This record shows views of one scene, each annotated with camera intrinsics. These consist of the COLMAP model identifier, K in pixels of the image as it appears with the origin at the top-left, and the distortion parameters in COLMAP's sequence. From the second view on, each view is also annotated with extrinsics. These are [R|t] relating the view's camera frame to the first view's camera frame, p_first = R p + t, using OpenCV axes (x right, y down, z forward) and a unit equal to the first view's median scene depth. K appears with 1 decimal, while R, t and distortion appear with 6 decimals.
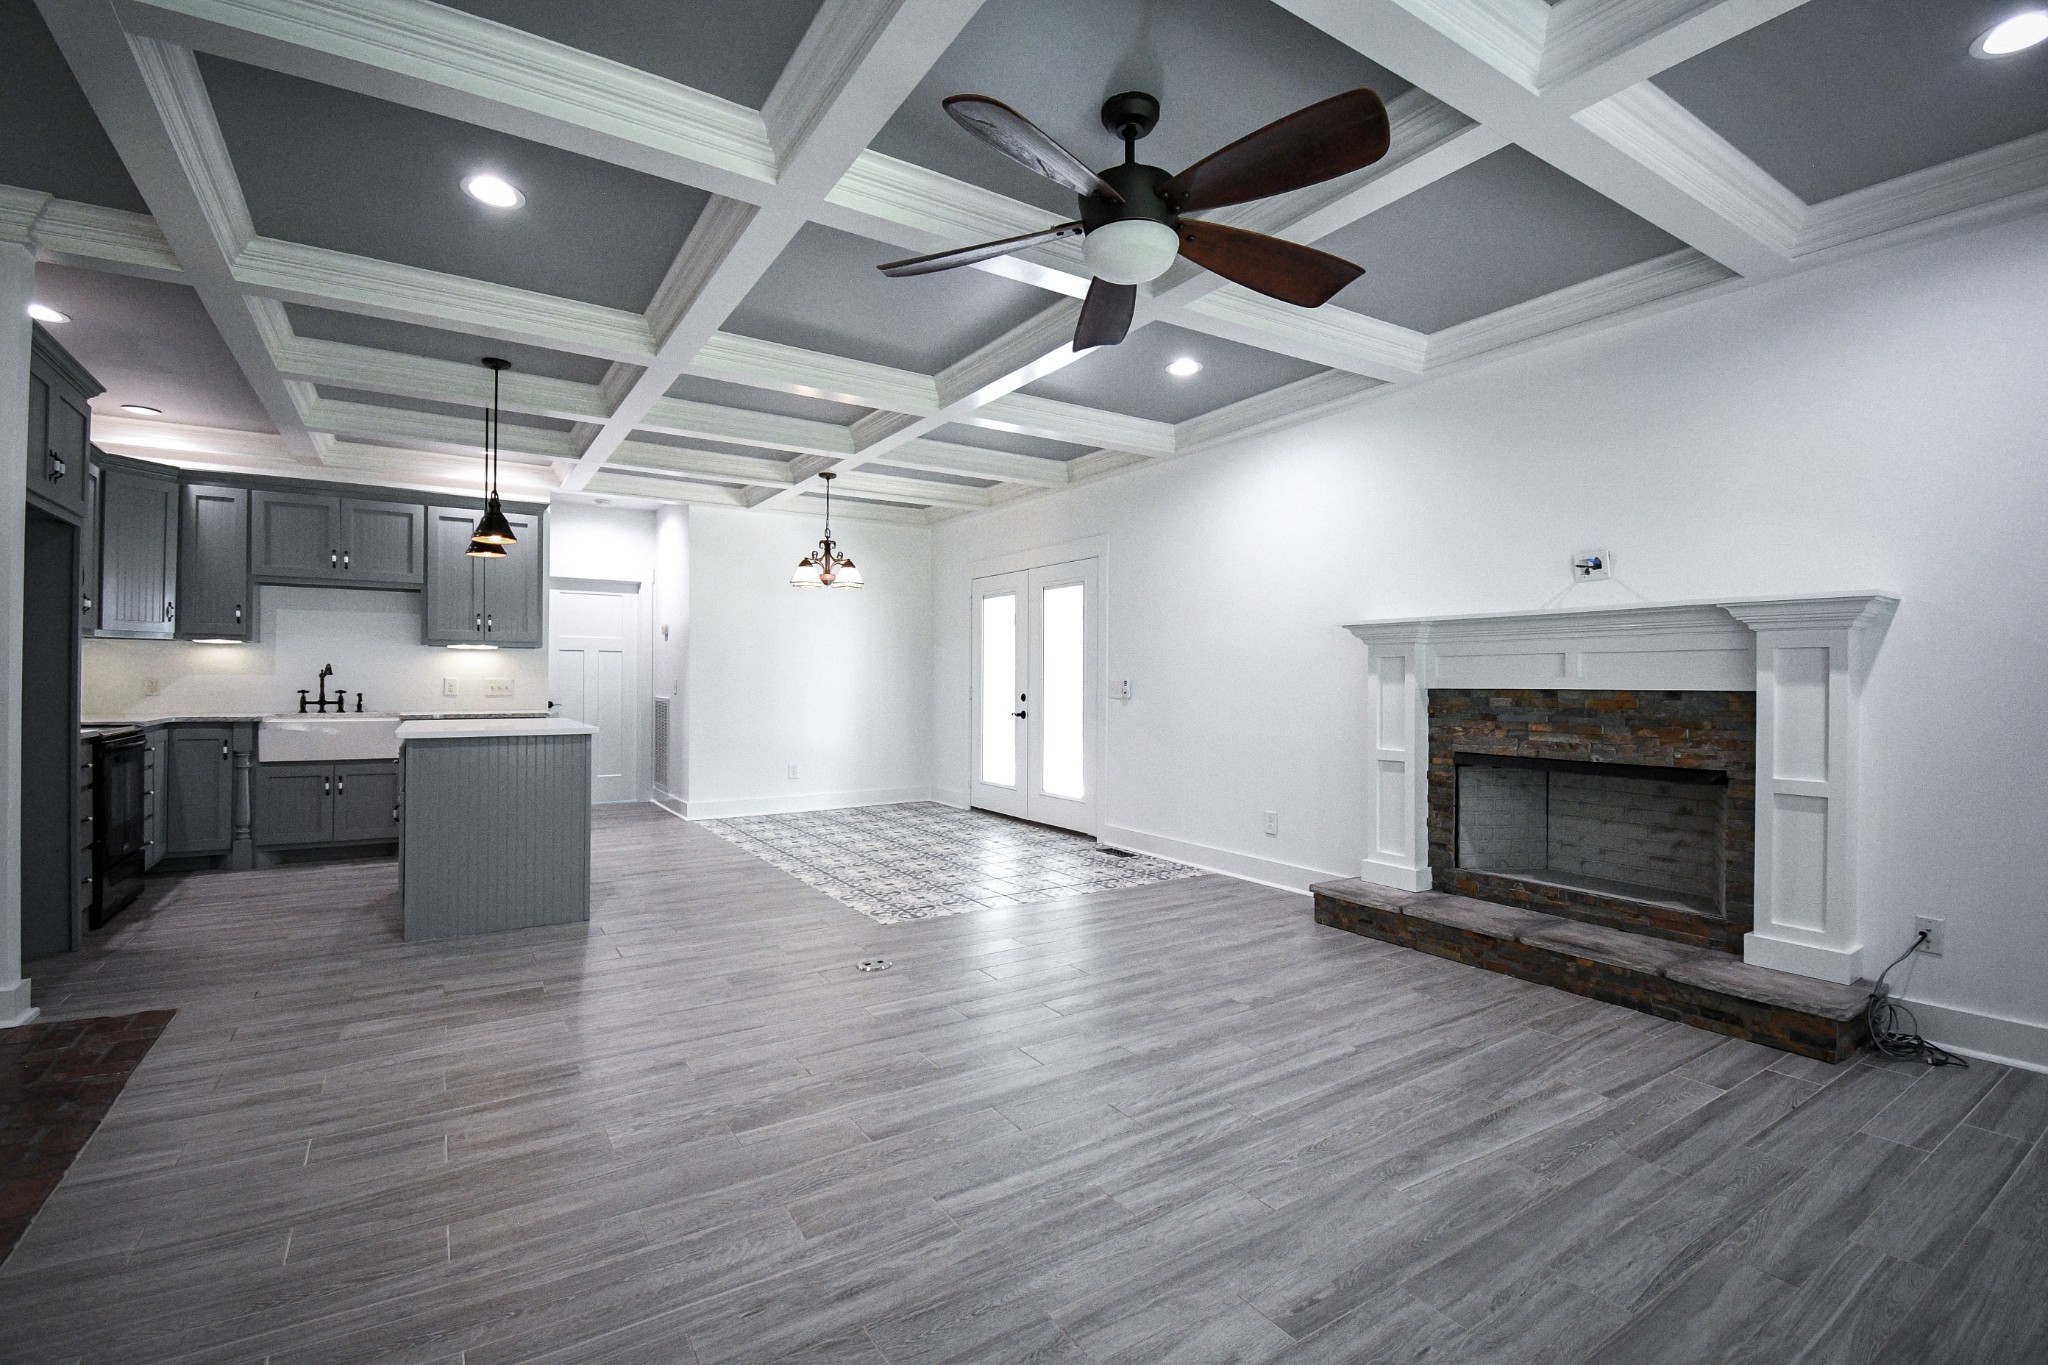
lens RADIAL K [[905.1, 0, 1024.0], [0, 905.1, 682.5], [0, 0, 1]] dist [0.019890, -0.027475]
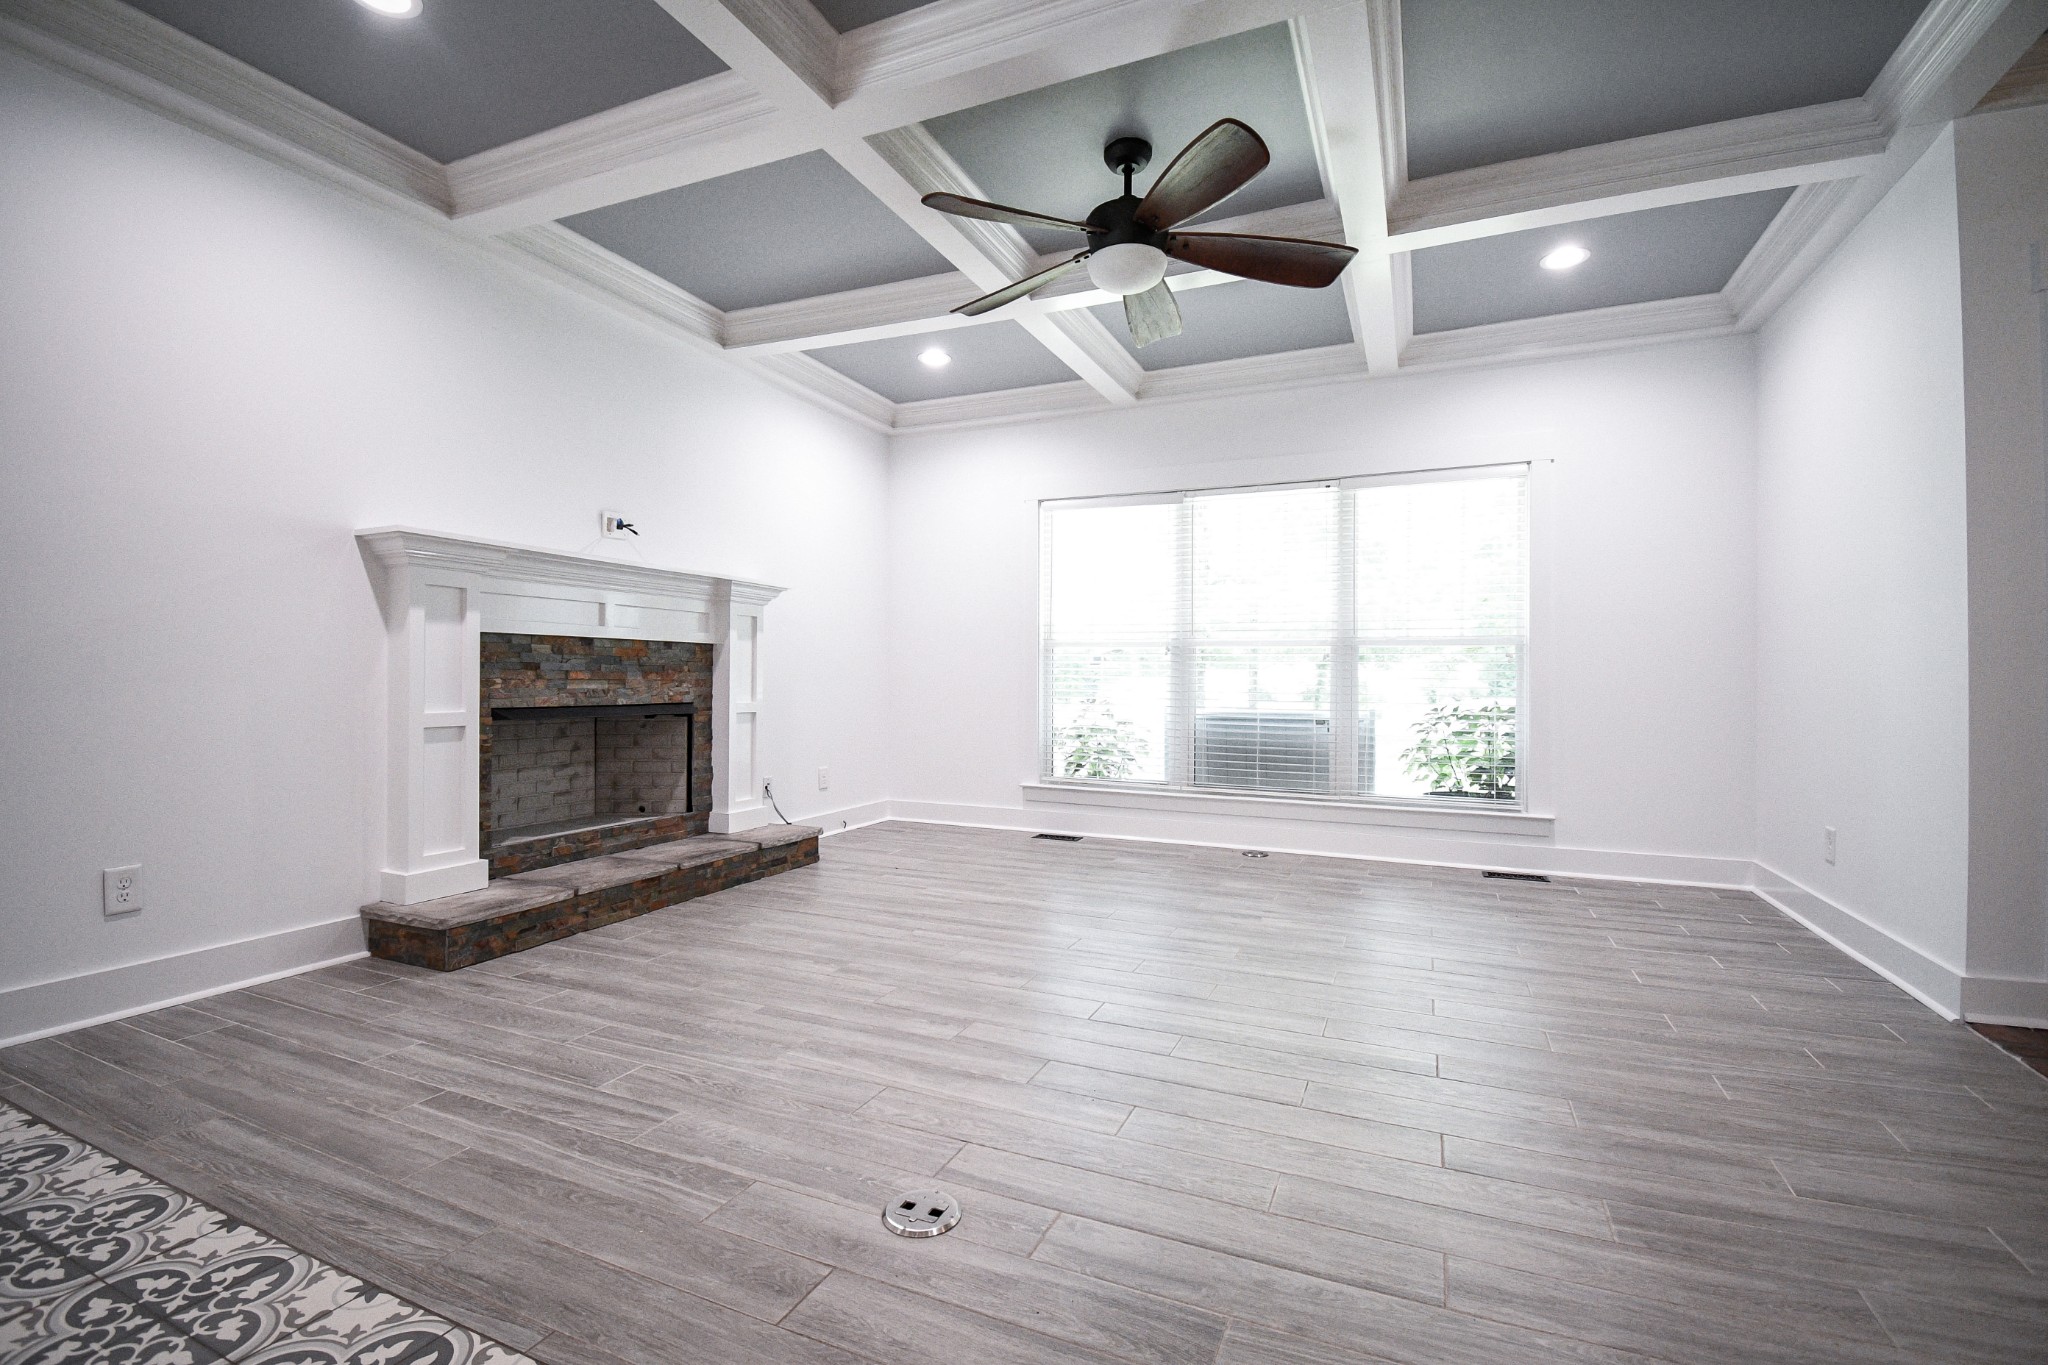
lens RADIAL K [[905.1, 0, 1024.0], [0, 905.1, 682.5], [0, 0, 1]] dist [0.019890, -0.027475]
pose [[-0.545968, -0.011509, 0.837727, -0.632685], [-0.007394, 0.999933, 0.008919, 0.053582], [-0.837773, -0.001324, -0.546017, 1.350395]]
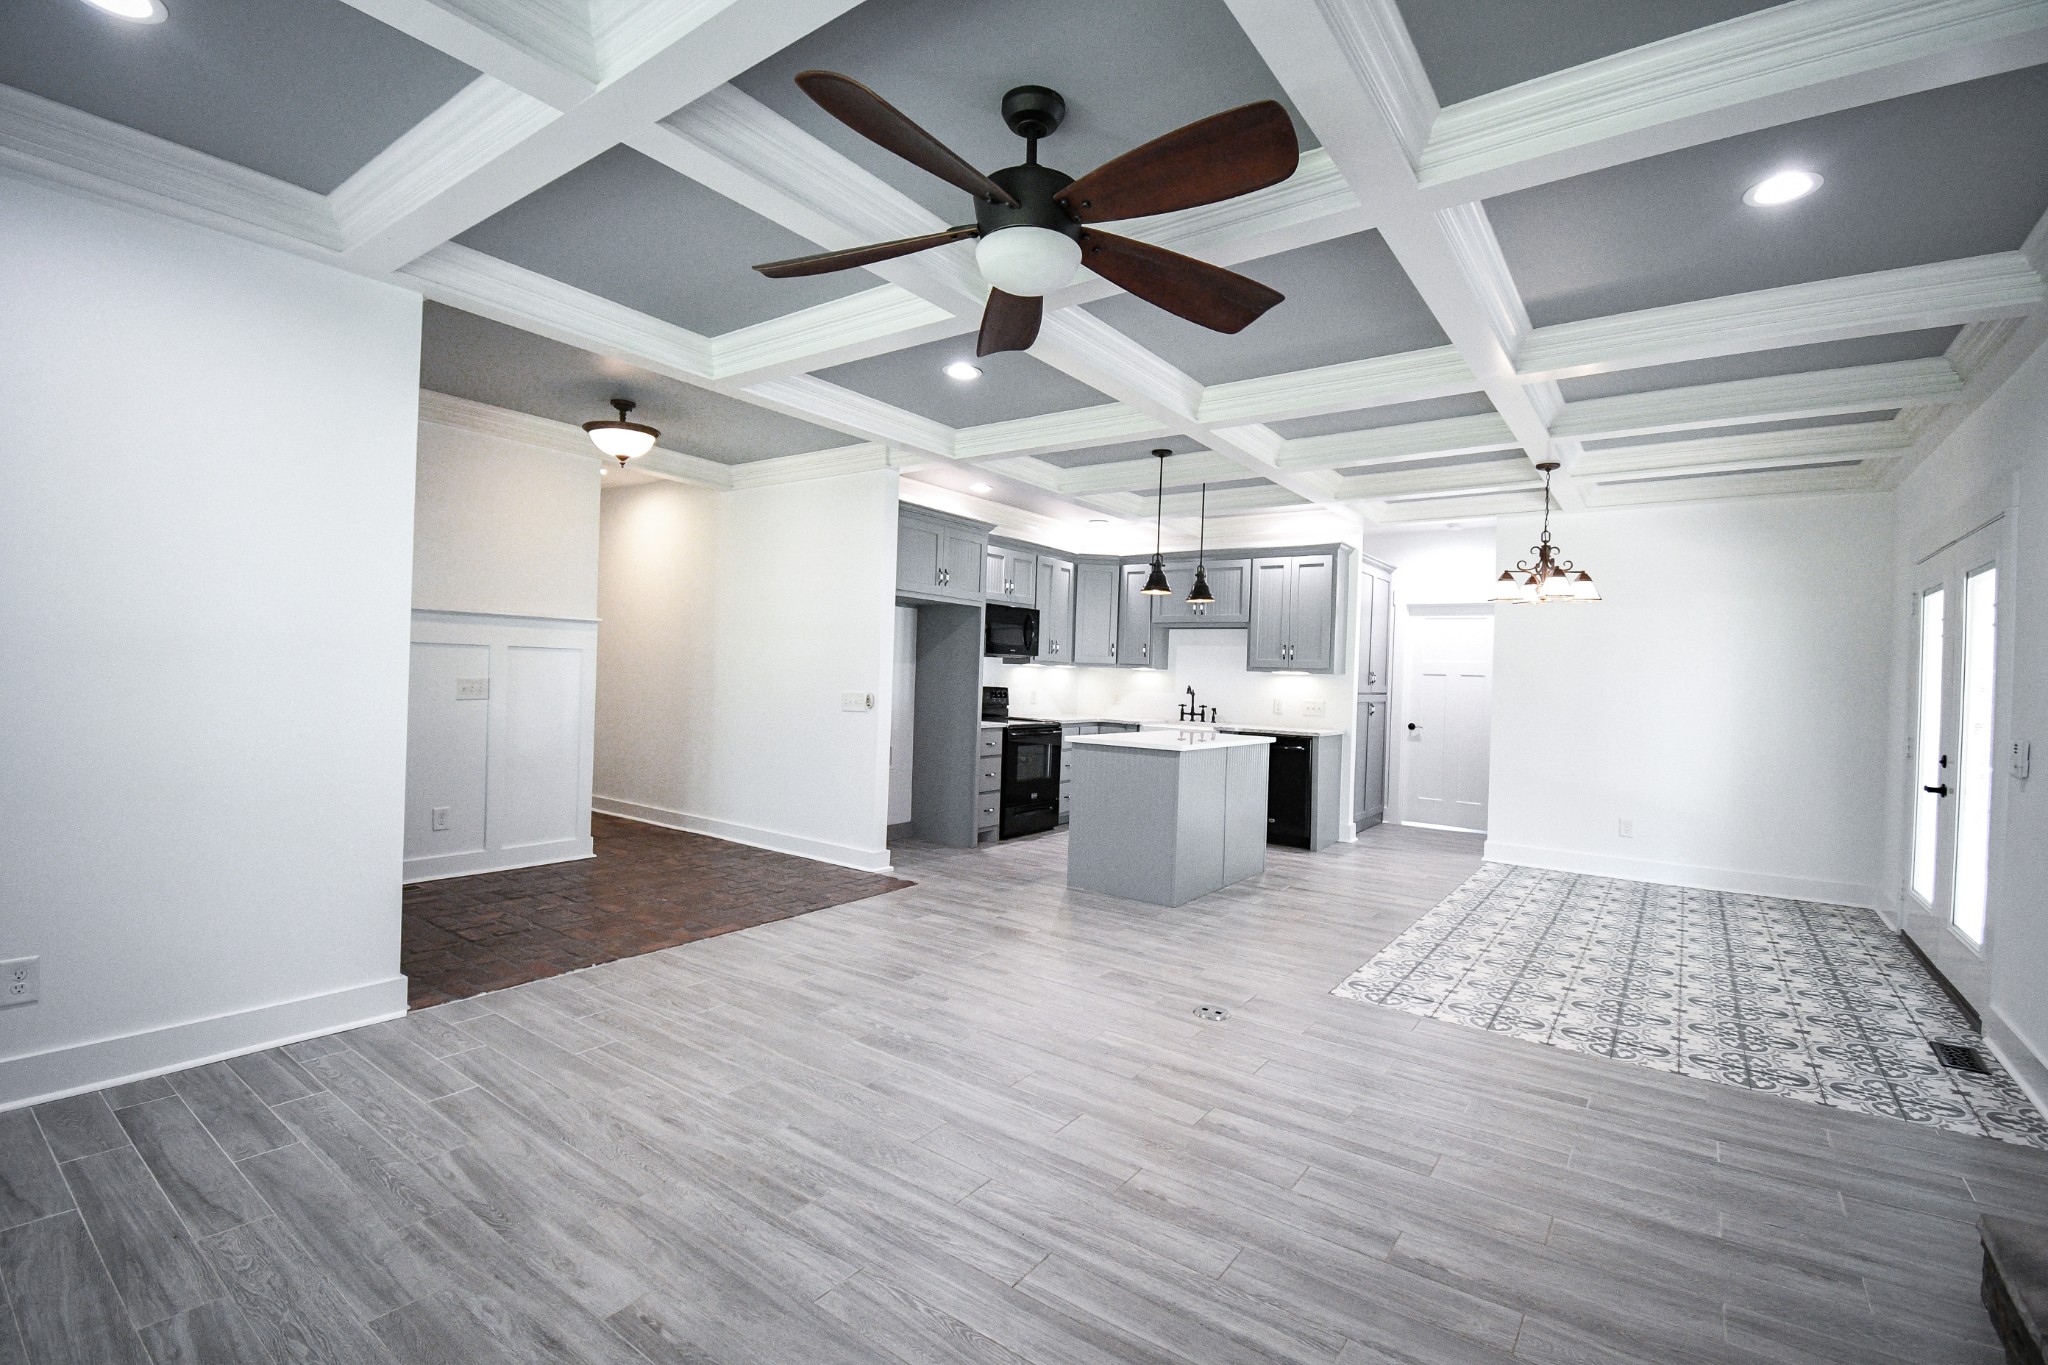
lens RADIAL K [[905.1, 0, 1024.0], [0, 905.1, 682.5], [0, 0, 1]] dist [0.019890, -0.027475]
pose [[0.357506, 0.015116, -0.933788, 0.739933], [-0.031338, 0.999500, 0.004182, -0.041436], [0.933385, 0.027768, 0.357801, 0.516432]]
